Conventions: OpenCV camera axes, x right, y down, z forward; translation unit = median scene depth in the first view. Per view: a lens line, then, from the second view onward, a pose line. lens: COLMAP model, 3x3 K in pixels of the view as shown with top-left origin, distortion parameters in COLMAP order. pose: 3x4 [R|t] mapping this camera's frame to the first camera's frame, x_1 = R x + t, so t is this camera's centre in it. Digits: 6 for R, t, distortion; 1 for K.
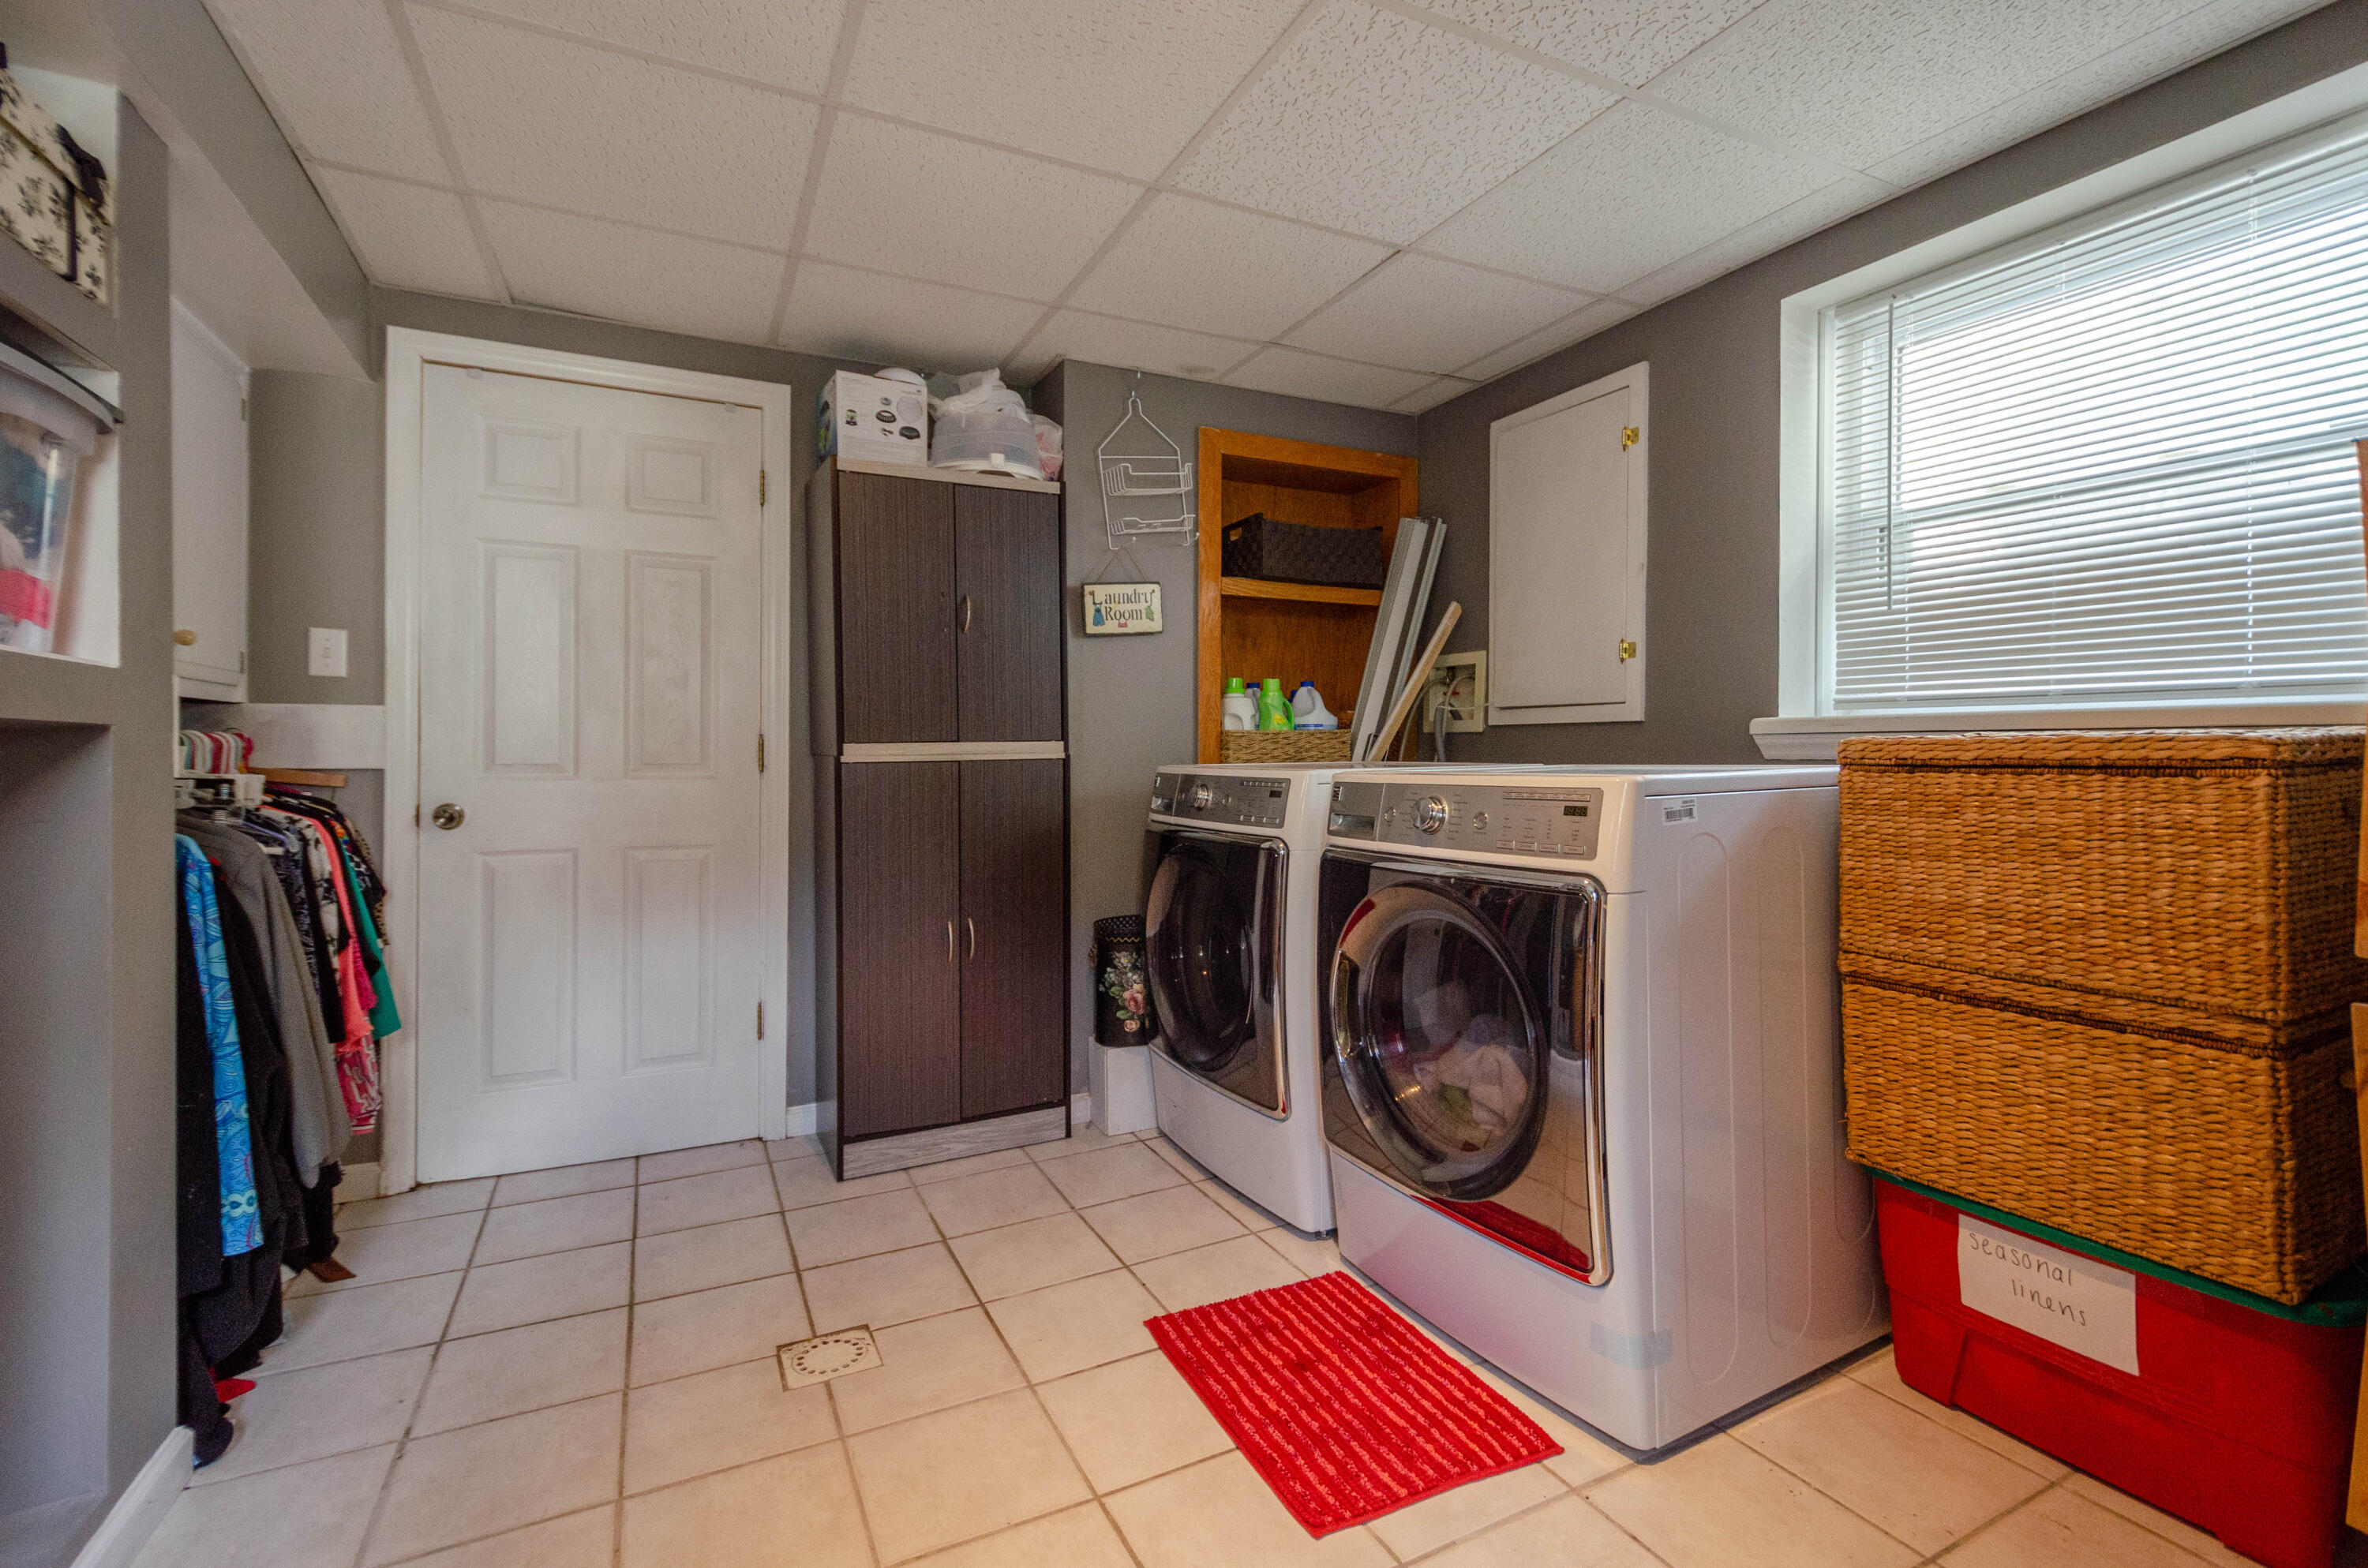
lens RADIAL K [[1060.5, 0, 1163.1], [0, 1060.5, 760.6], [0, 0, 1]] dist [0.017347, -0.005667]
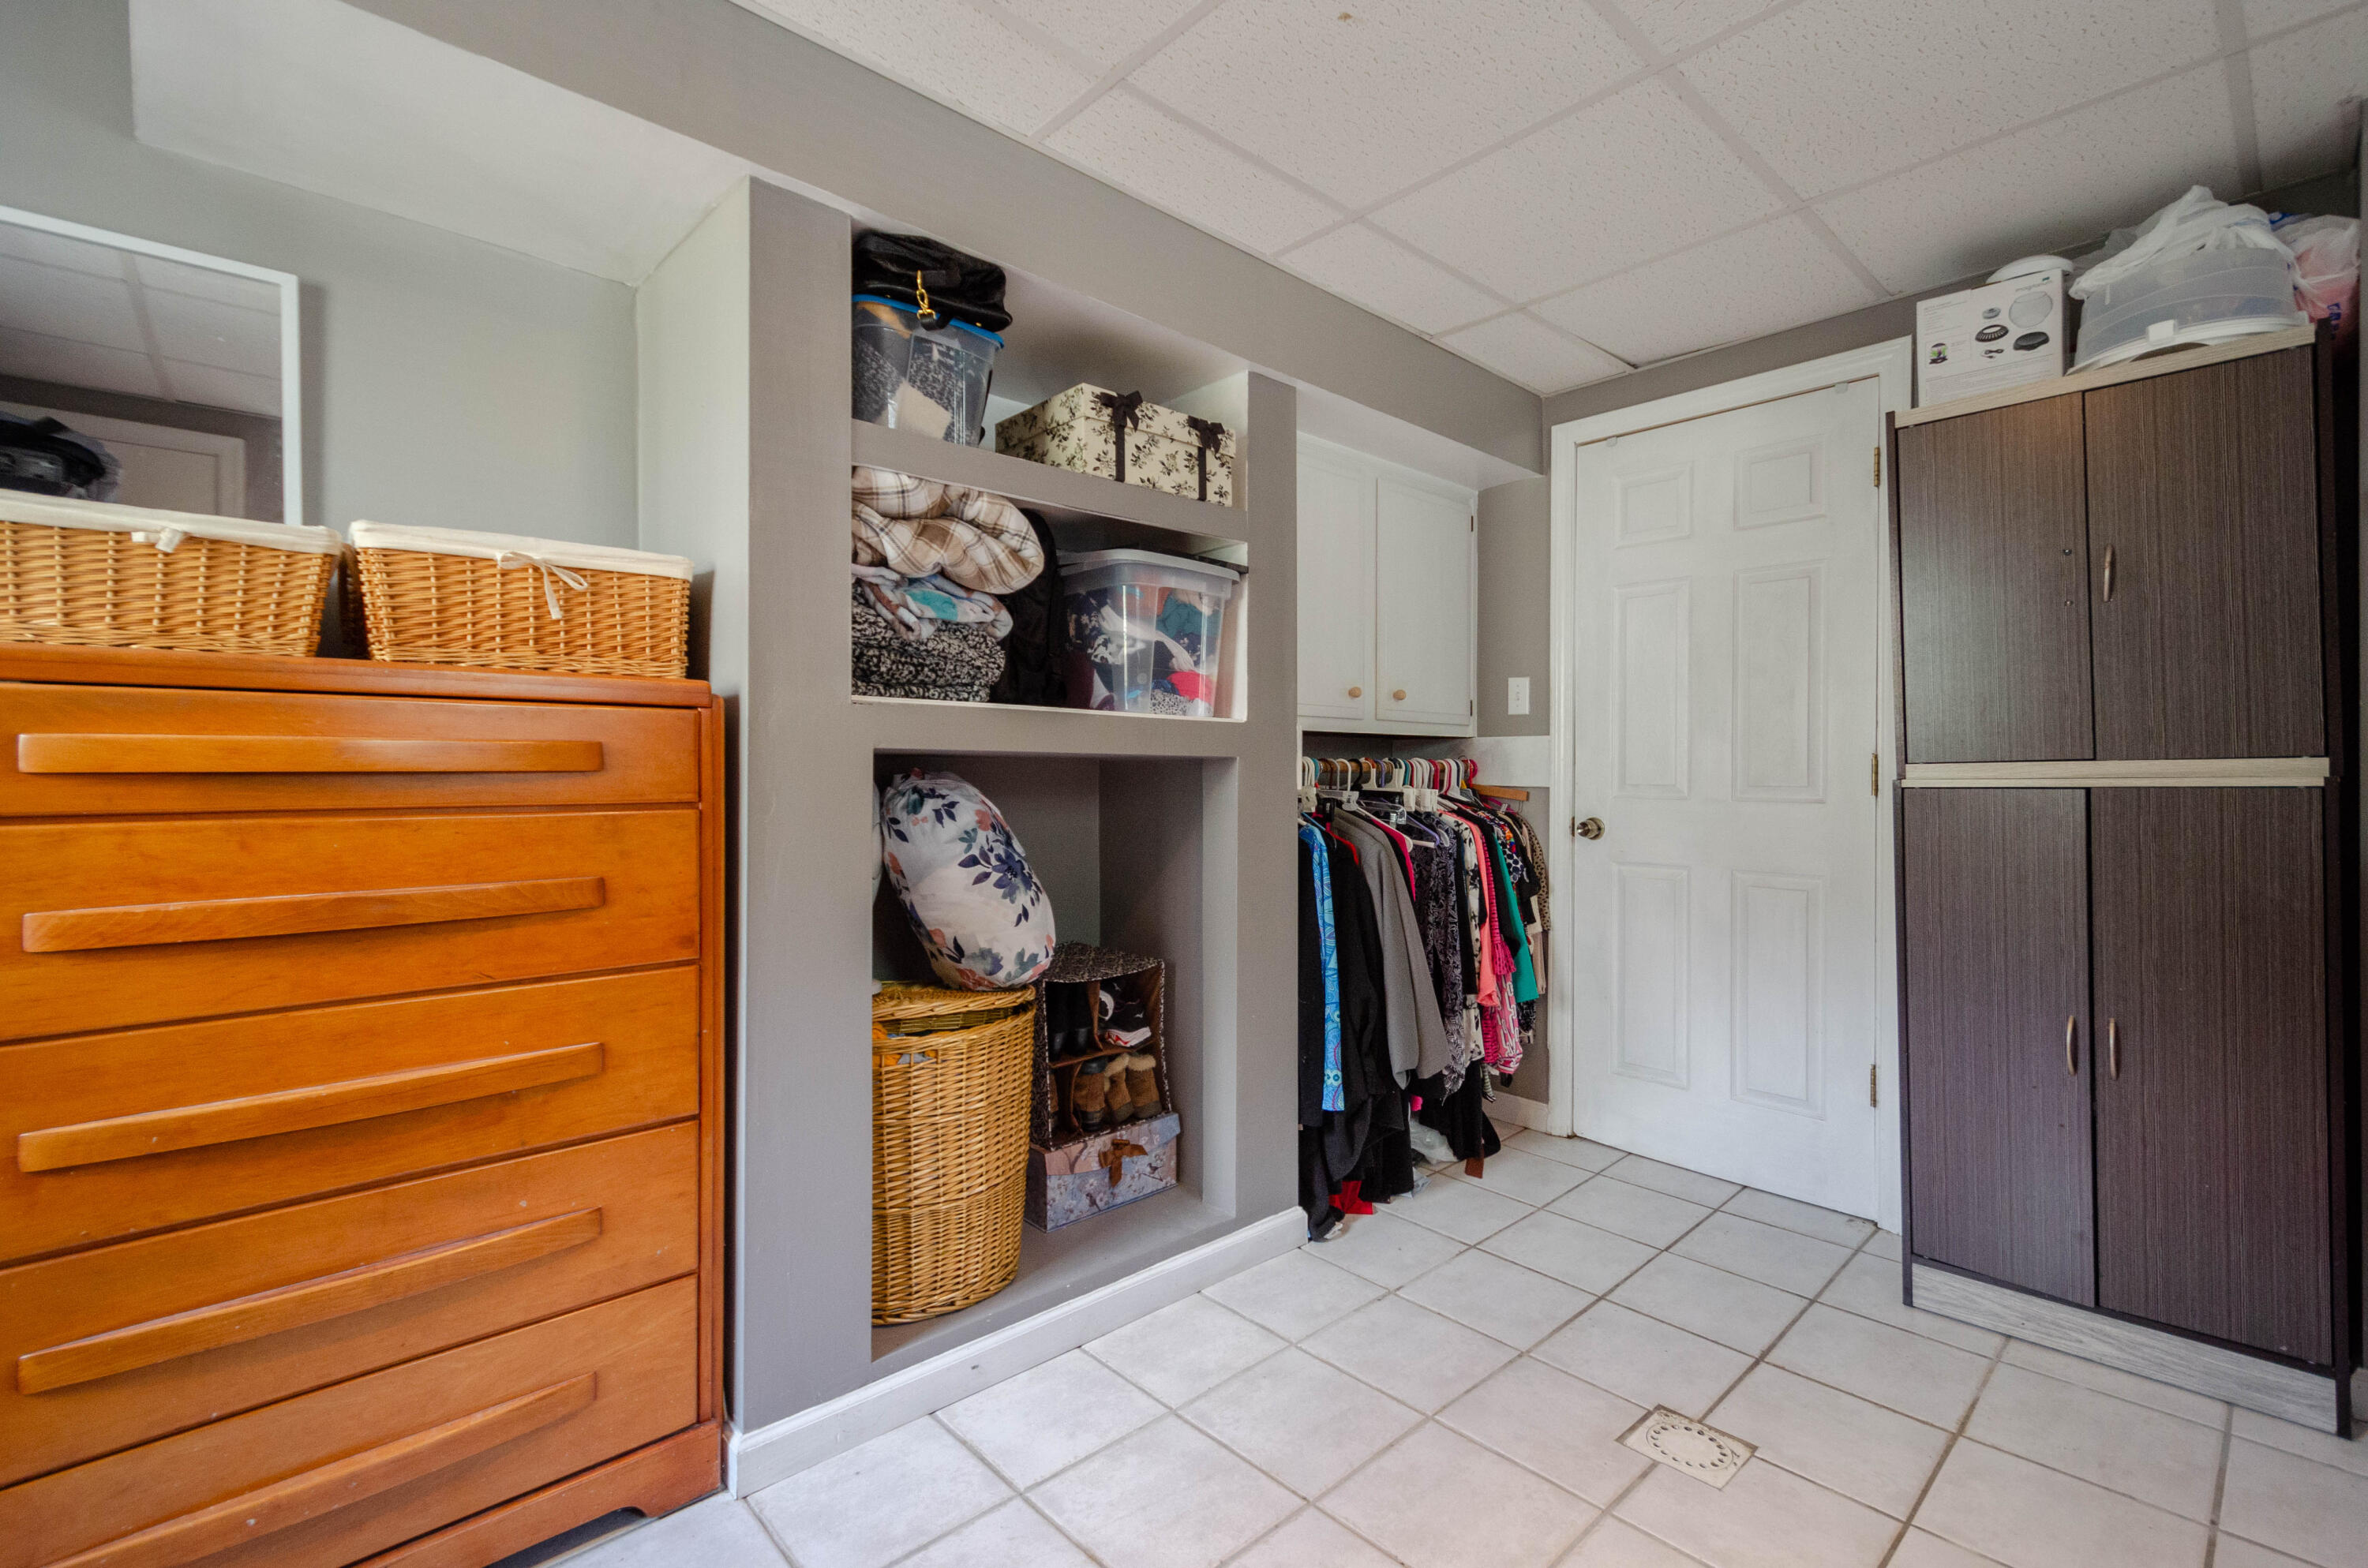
lens RADIAL K [[1060.5, 0, 1208.6], [0, 1060.5, 777.8], [0, 0, 1]] dist [0.017347, -0.005667]
pose [[0.311013, 0.005824, -0.950388, 0.366020], [-0.008809, 0.999956, 0.003245, -0.003769], [0.950365, 0.007363, 0.311051, 0.286842]]
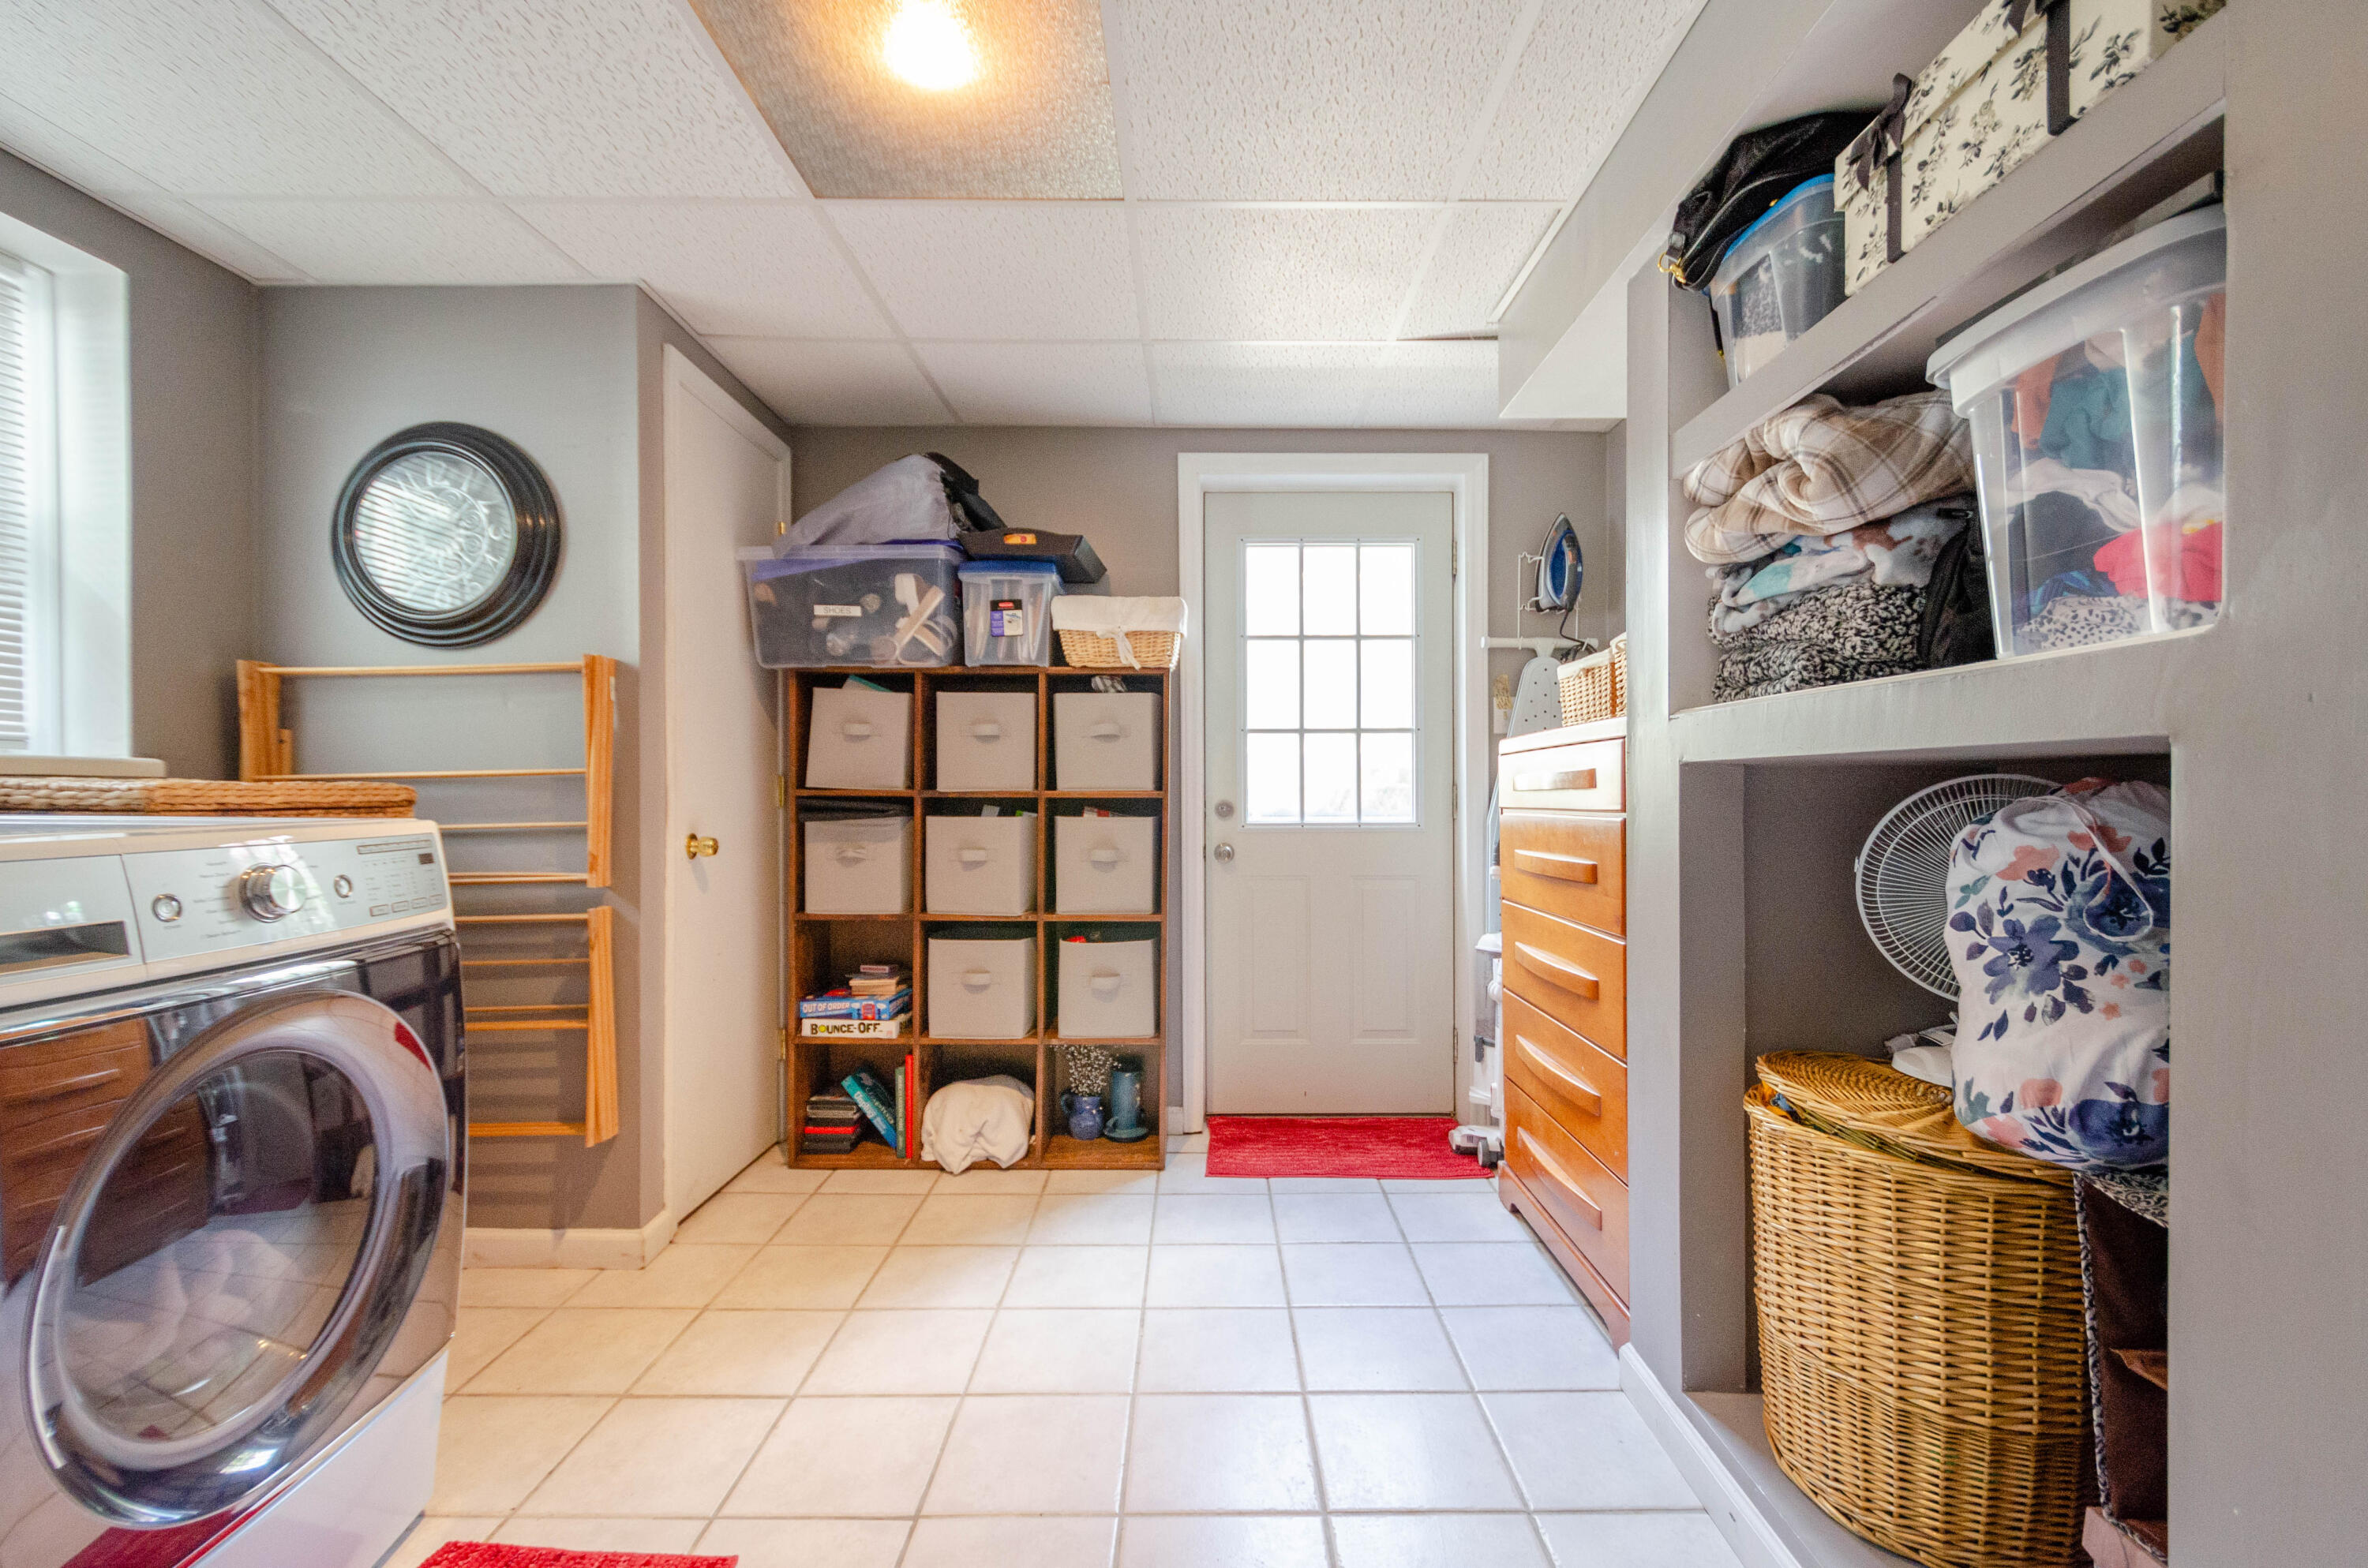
lens RADIAL K [[1060.5, 0, 1192.6], [0, 1060.5, 798.0], [0, 0, 1]] dist [0.017347, -0.005667]
pose [[-0.901656, 0.005176, 0.432423, -0.477396], [0.010222, 0.999904, 0.009345, -0.006195], [-0.432334, 0.012846, -0.901622, 1.138728]]
